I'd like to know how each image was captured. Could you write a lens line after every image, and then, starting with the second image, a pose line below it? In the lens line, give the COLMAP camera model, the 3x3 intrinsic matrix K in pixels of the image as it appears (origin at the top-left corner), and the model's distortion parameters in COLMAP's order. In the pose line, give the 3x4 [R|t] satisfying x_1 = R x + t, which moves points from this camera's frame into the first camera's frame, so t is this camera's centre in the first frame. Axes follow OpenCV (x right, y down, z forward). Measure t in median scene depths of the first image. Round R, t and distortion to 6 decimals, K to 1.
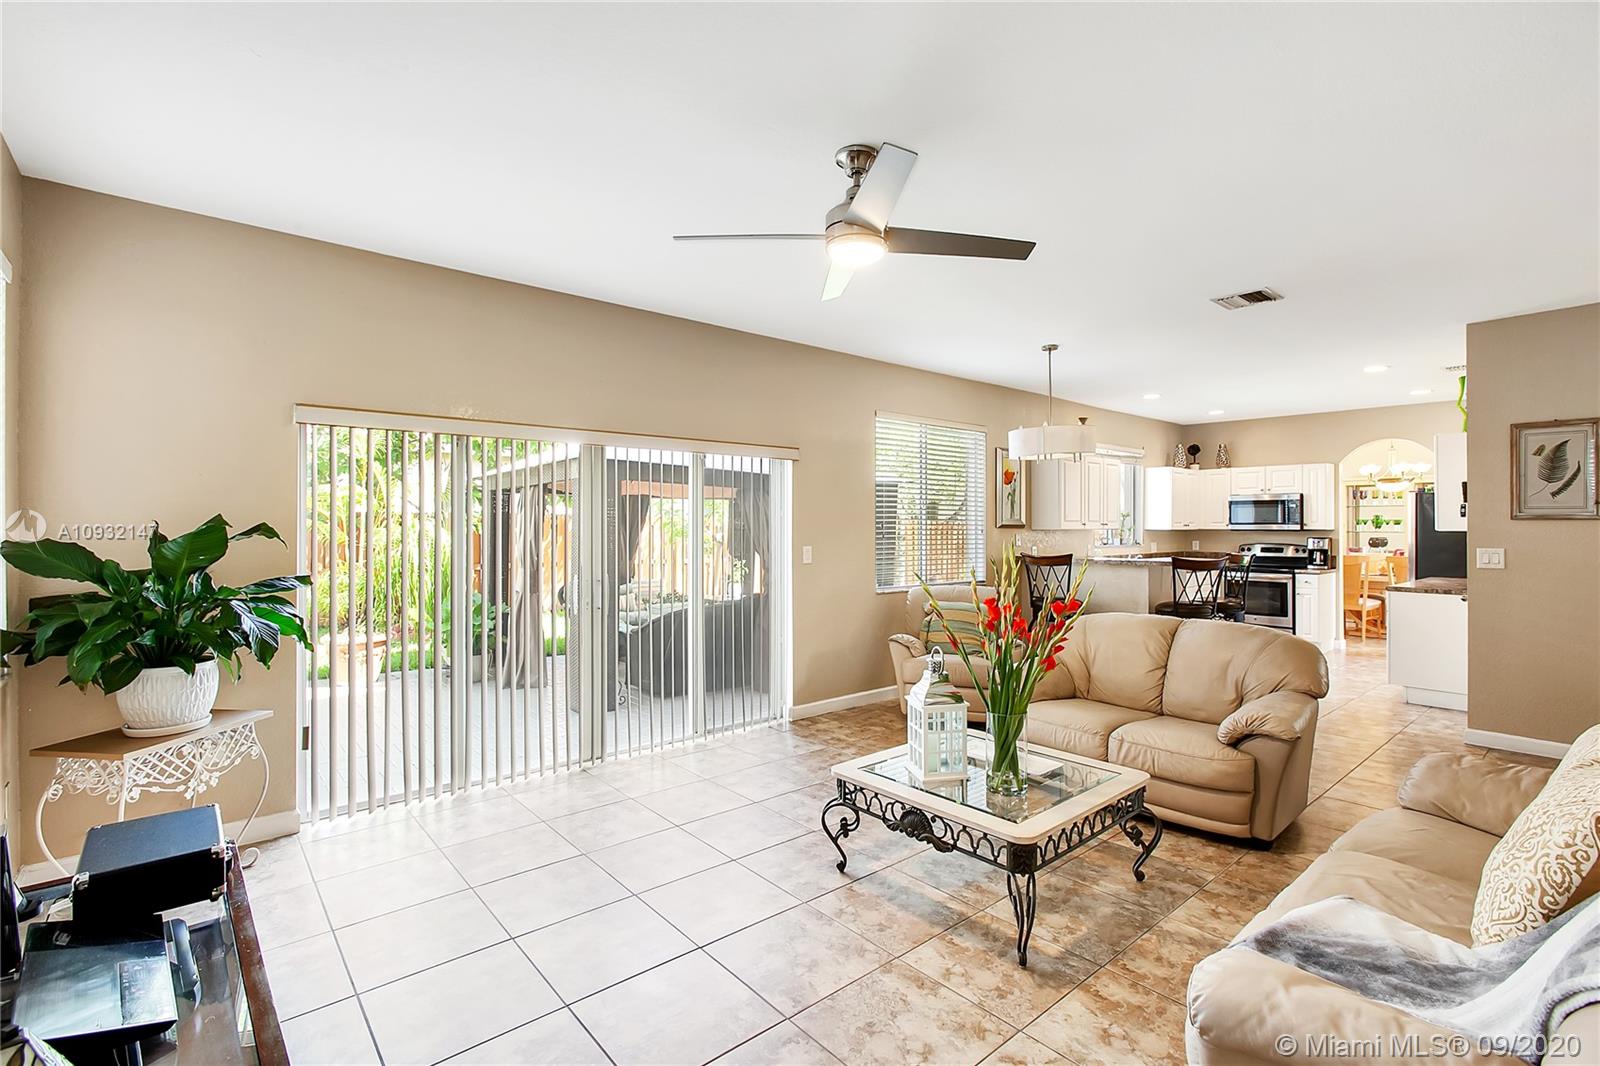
lens RADIAL K [[726.1, 0, 803.8], [0, 726.1, 519.5], [0, 0, 1]] dist [-0.010243, 0.000755]
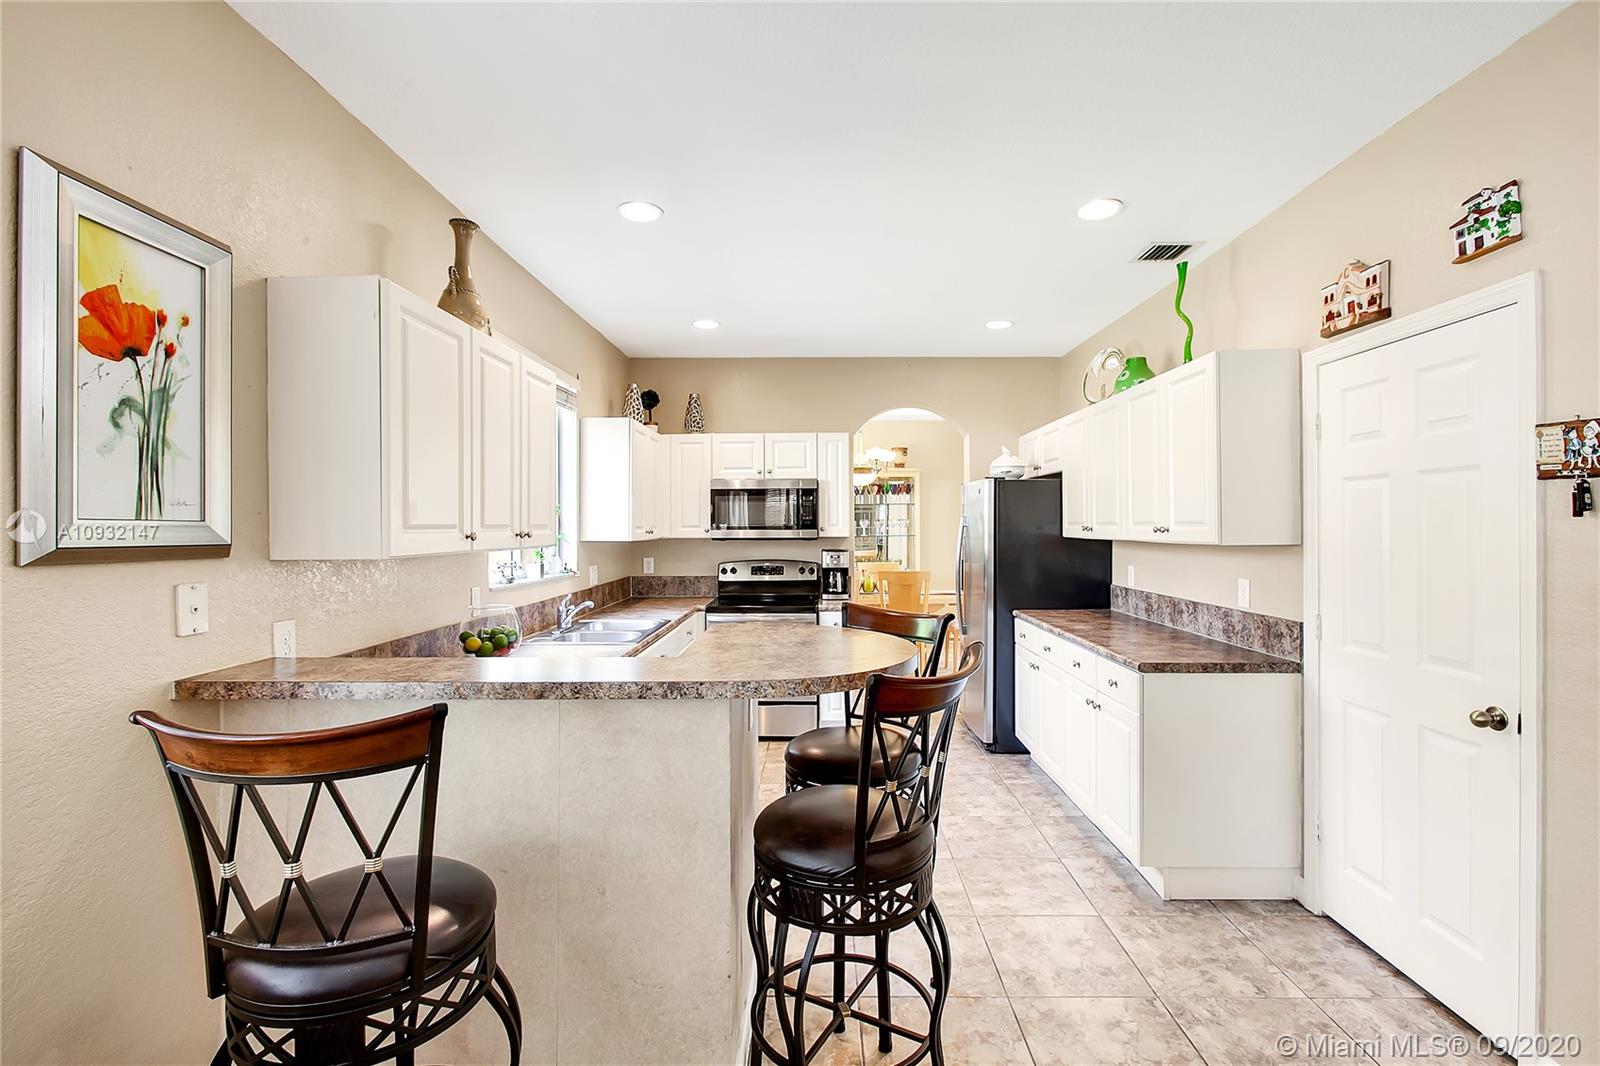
lens RADIAL K [[726.1, 0, 812.4], [0, 726.1, 524.5], [0, 0, 1]] dist [-0.010243, 0.000755]
pose [[0.656820, -0.003320, 0.754040, 0.214039], [-0.001112, 0.999985, 0.005371, -0.000613], [-0.754046, -0.004367, 0.656807, 0.590841]]
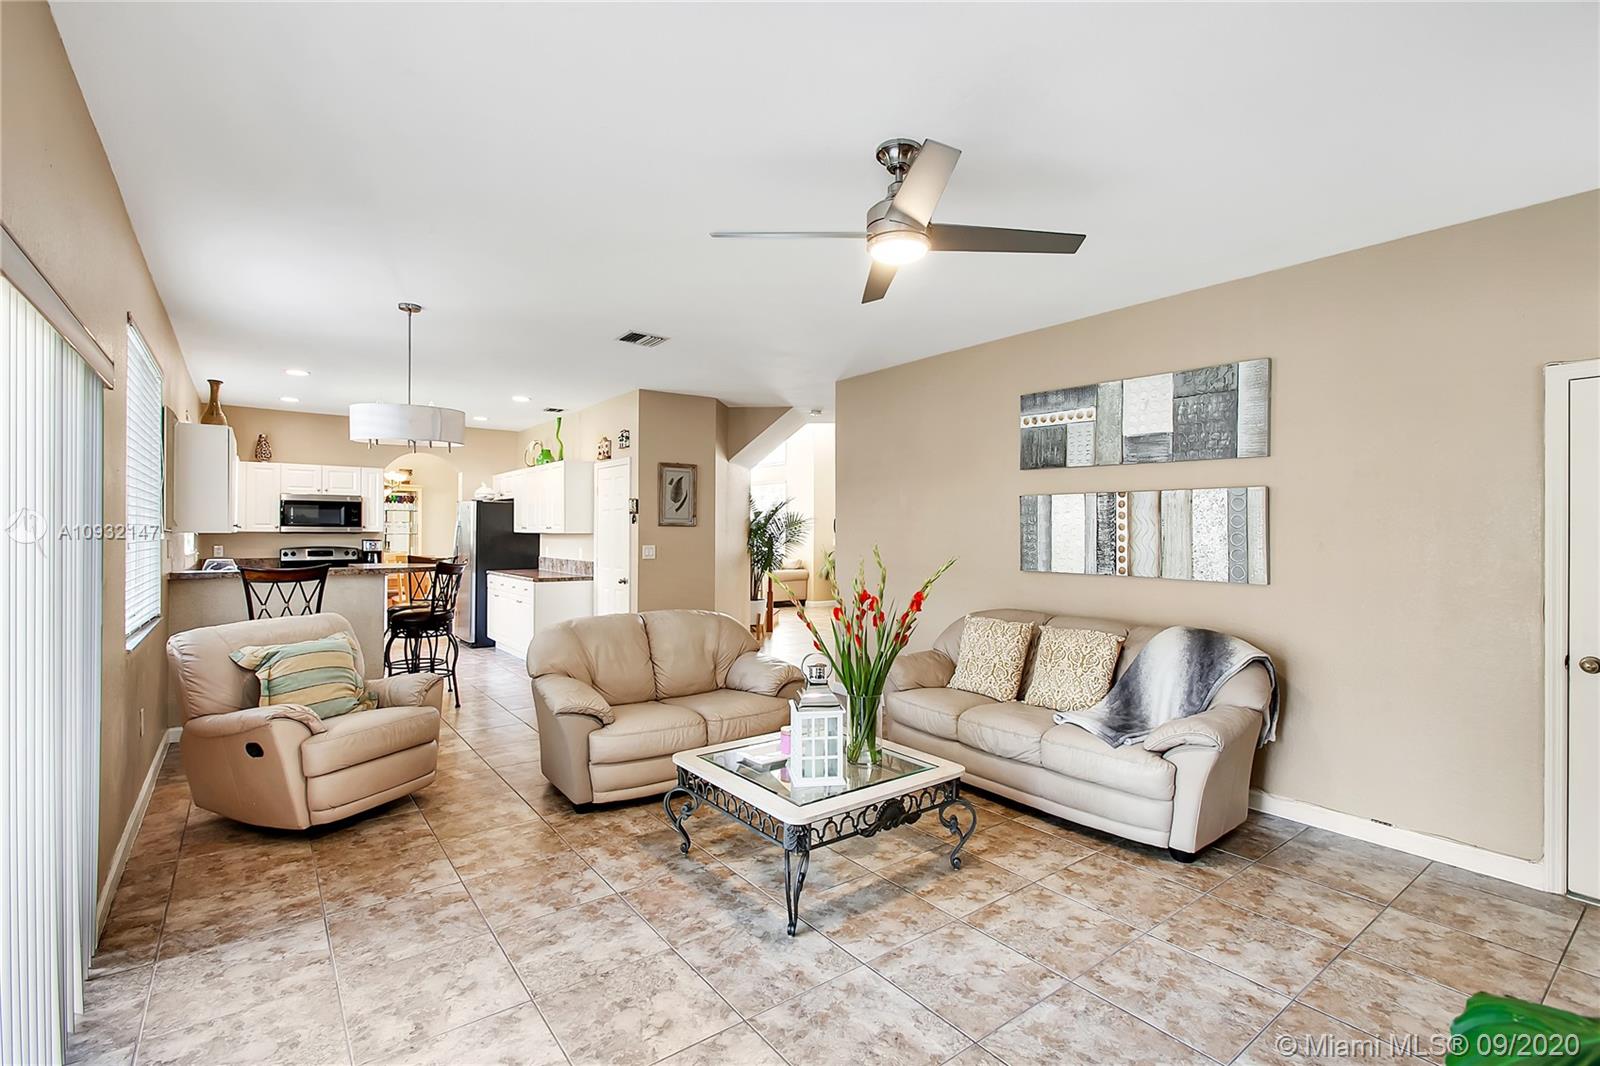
lens RADIAL K [[726.1, 0, 798.1], [0, 726.1, 535.6], [0, 0, 1]] dist [-0.010243, 0.000755]
pose [[0.062844, -0.005819, 0.998006, -0.276217], [-0.014667, 0.999870, 0.006754, 0.003075], [-0.997916, -0.015062, 0.062751, 0.328922]]
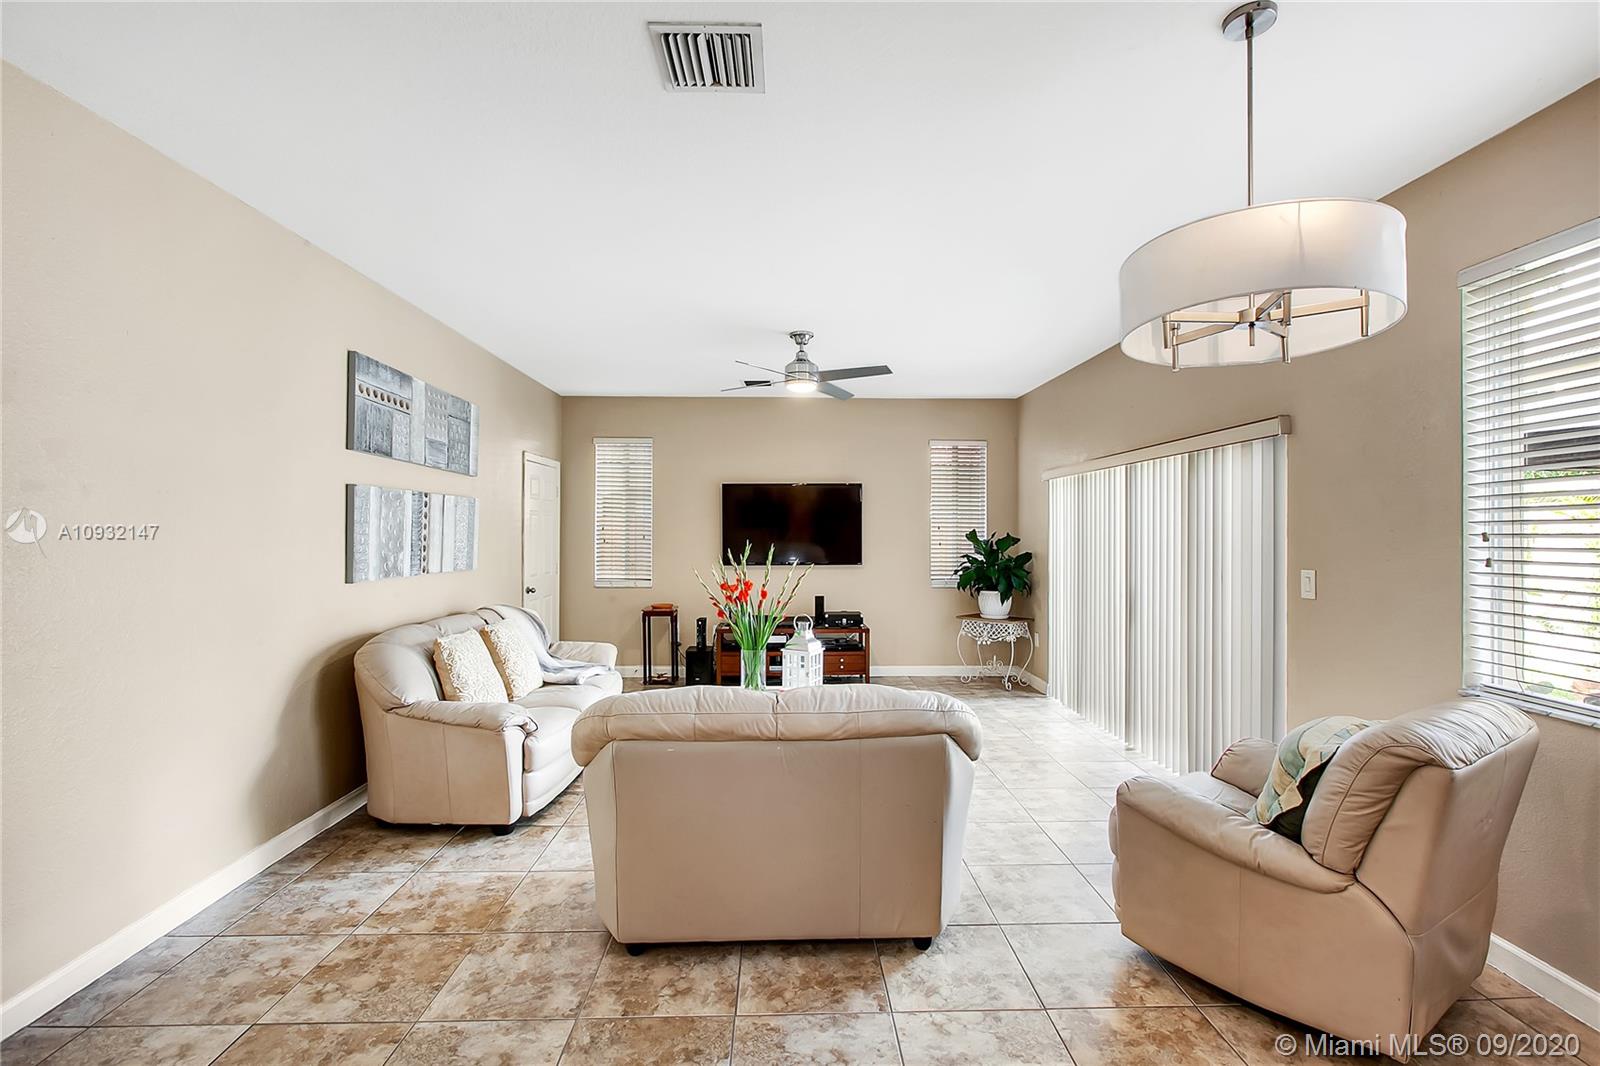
lens RADIAL K [[726.1, 0, 806.1], [0, 726.1, 532.5], [0, 0, 1]] dist [-0.010243, 0.000755]
pose [[-0.625995, -0.005553, -0.779807, 0.471233], [0.000969, 0.999968, -0.007898, 0.005422], [0.779827, -0.005700, -0.625970, 0.669208]]
